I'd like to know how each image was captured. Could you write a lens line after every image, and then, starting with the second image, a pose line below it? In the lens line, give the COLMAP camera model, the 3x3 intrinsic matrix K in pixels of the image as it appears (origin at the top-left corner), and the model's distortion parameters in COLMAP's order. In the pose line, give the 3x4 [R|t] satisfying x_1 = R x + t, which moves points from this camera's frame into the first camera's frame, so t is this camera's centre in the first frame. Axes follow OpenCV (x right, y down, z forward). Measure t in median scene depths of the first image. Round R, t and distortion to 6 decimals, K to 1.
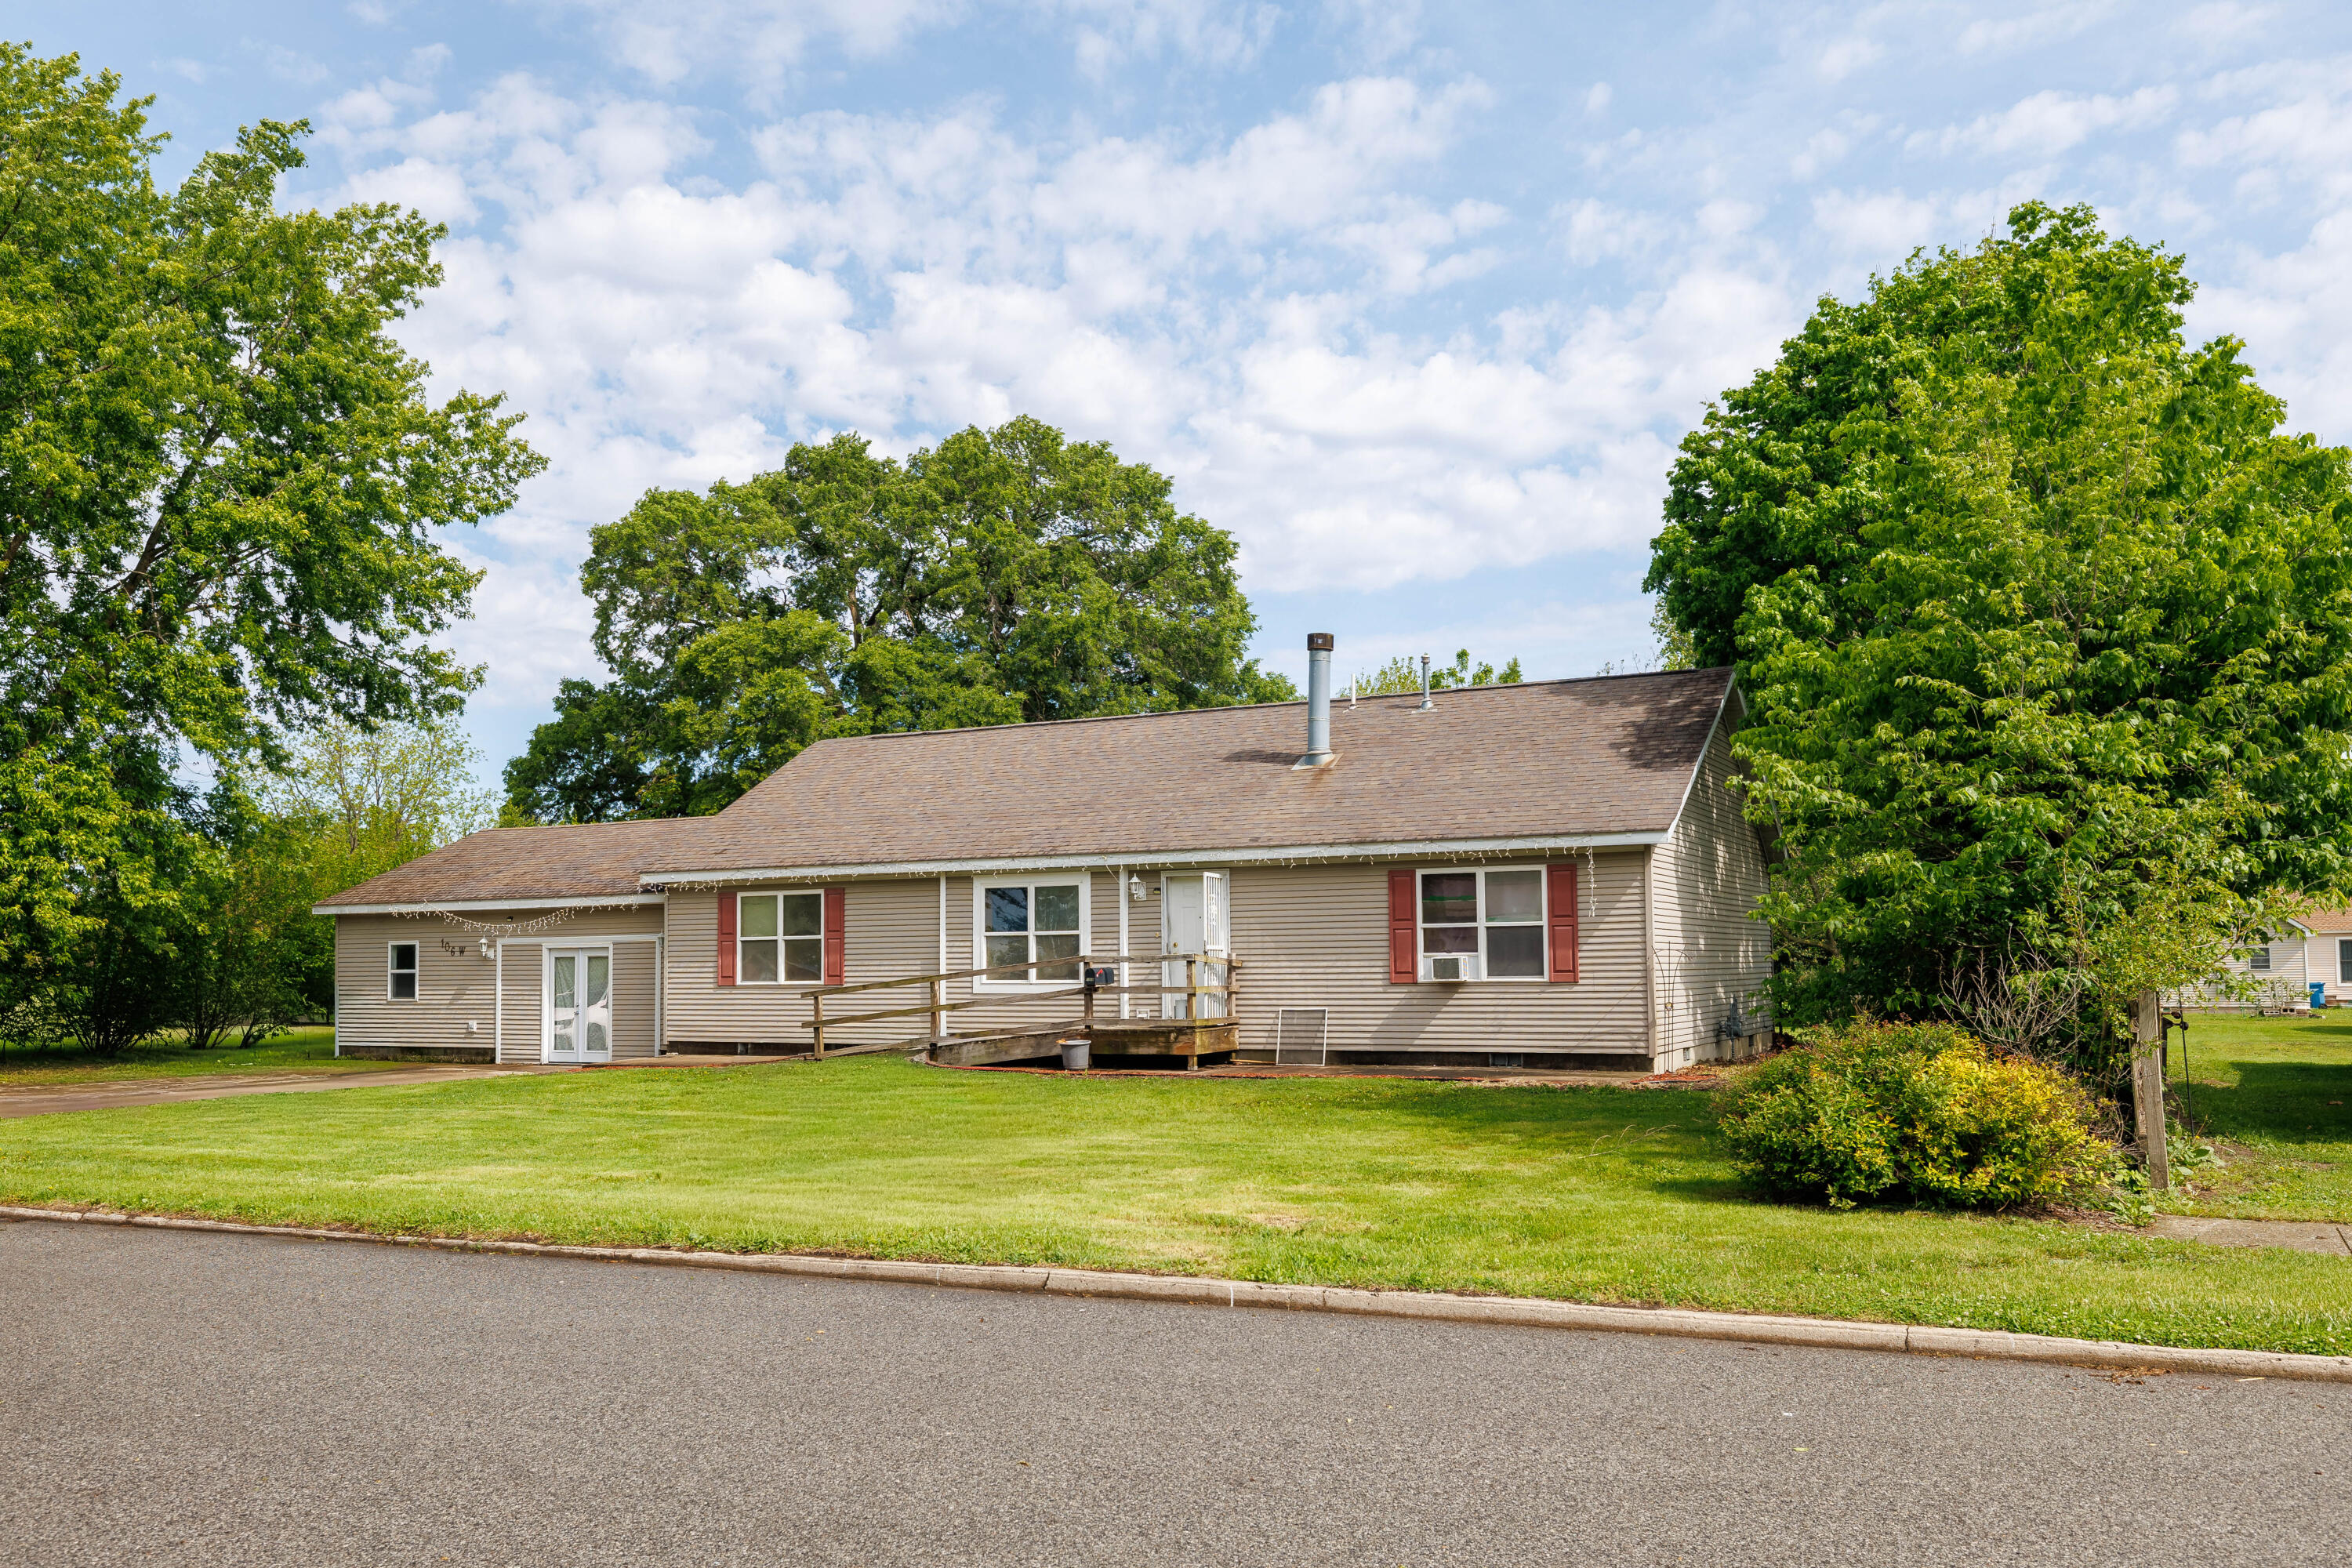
lens RADIAL K [[1828.8, 0, 1176.0], [0, 1828.8, 784.0], [0, 0, 1]] dist [-0.007498, -0.000173]
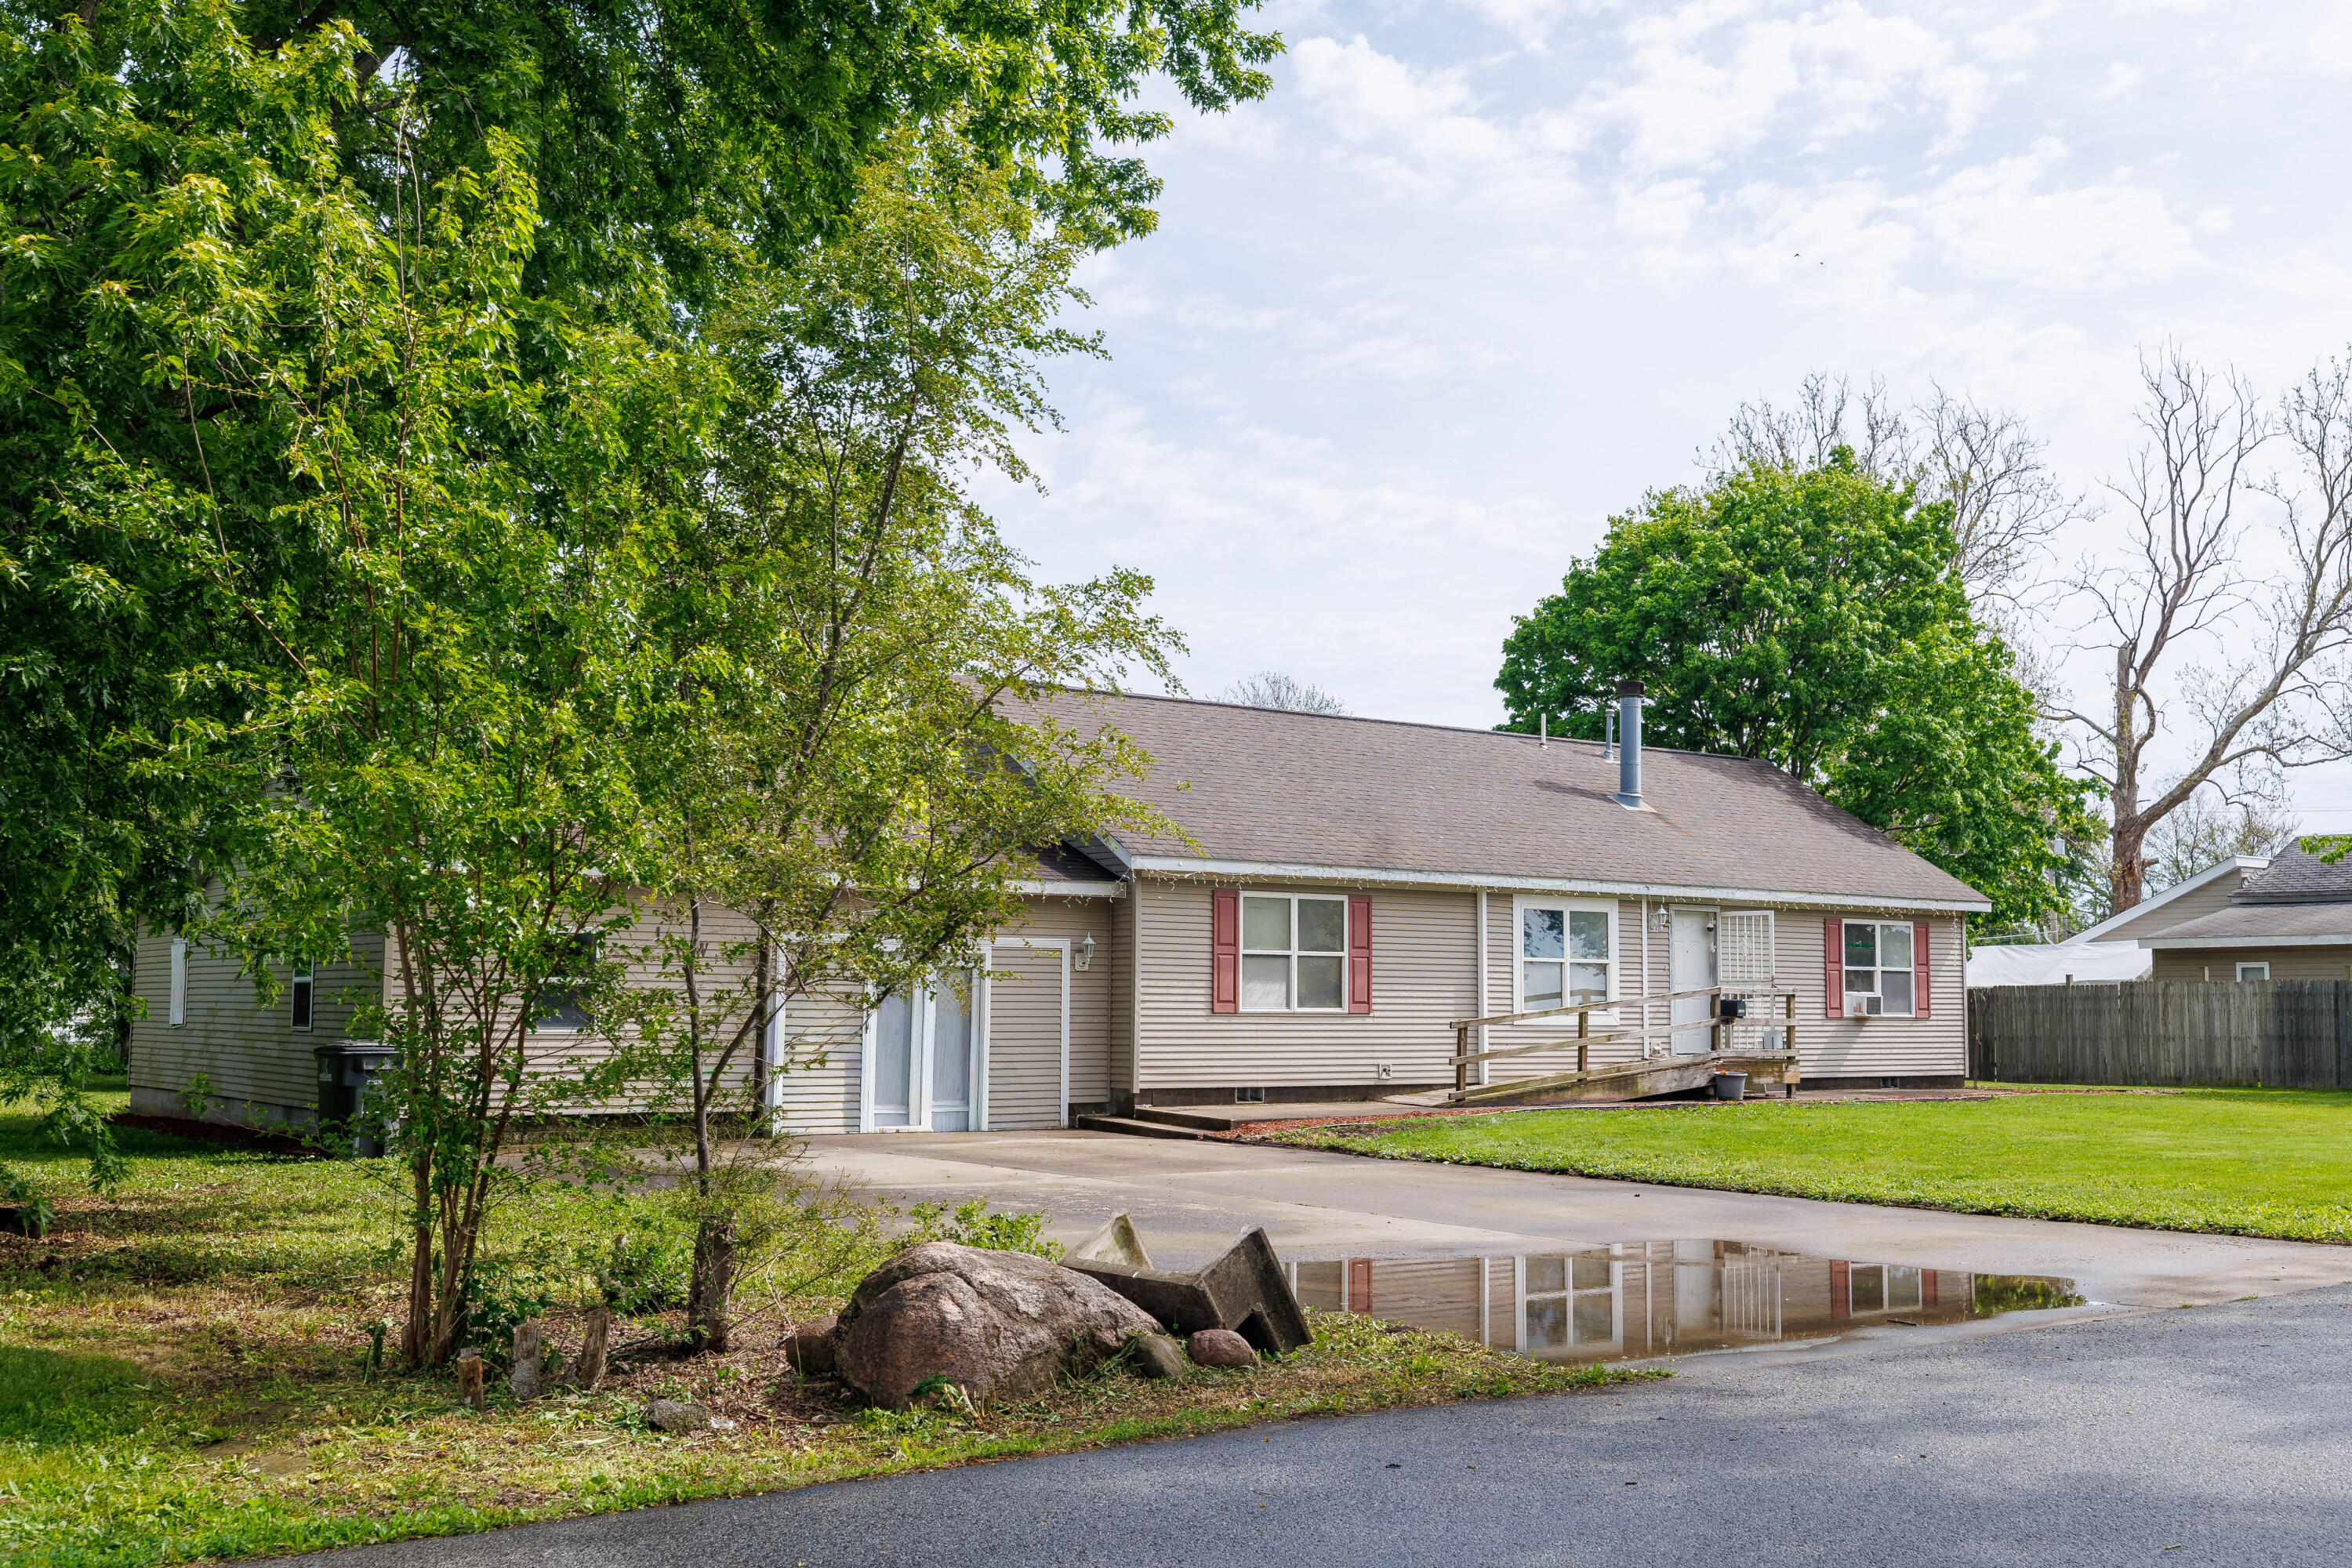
lens RADIAL K [[2241.3, 0, 1176.0], [0, 2241.3, 784.0], [0, 0, 1]] dist [0.086386, -0.000766]
pose [[0.436332, 0.096534, 0.894592, -1.193877], [-0.104052, 0.992971, -0.056399, 0.077090], [-0.893749, -0.068475, 0.443310, 0.668119]]
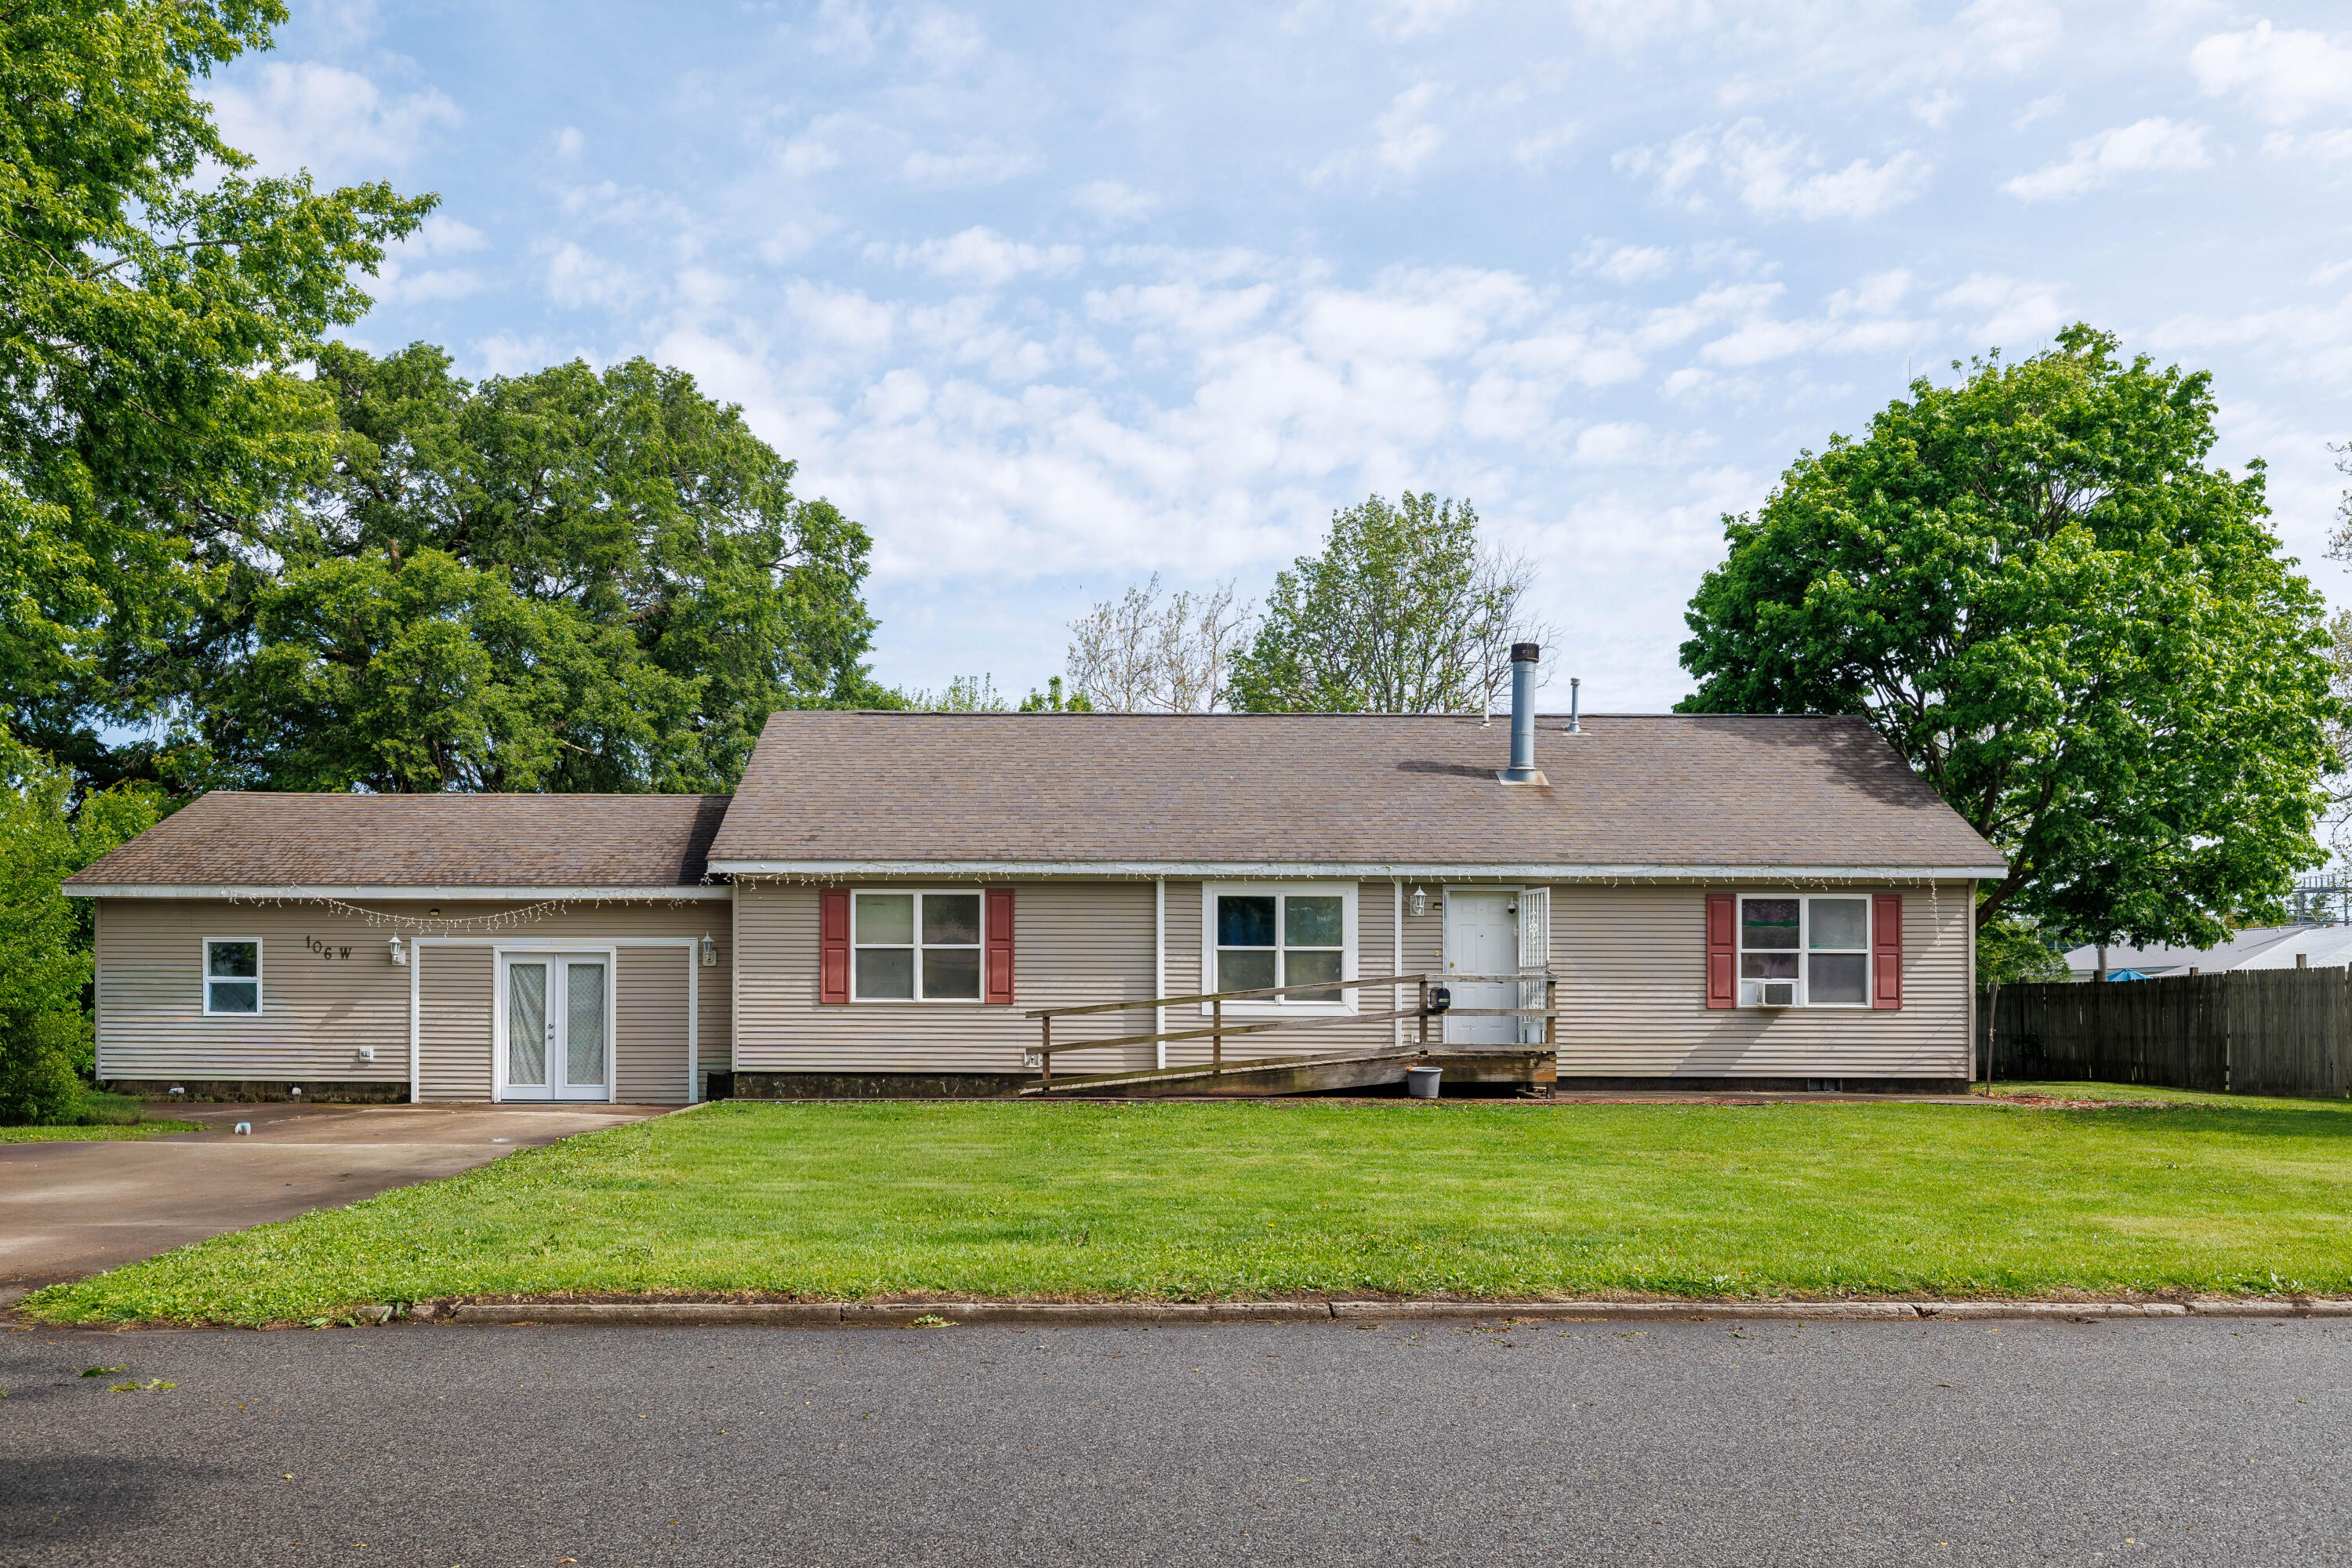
lens RADIAL K [[1725.1, 0, 1176.2], [0, 1725.1, 951.0], [0, 0, 1]] dist [-0.000782, 0.001245]
pose [[0.889625, 0.023143, 0.456105, -0.503257], [-0.058484, 0.996265, 0.063520, 0.032141], [-0.452931, -0.083184, 0.887656, 0.273113]]
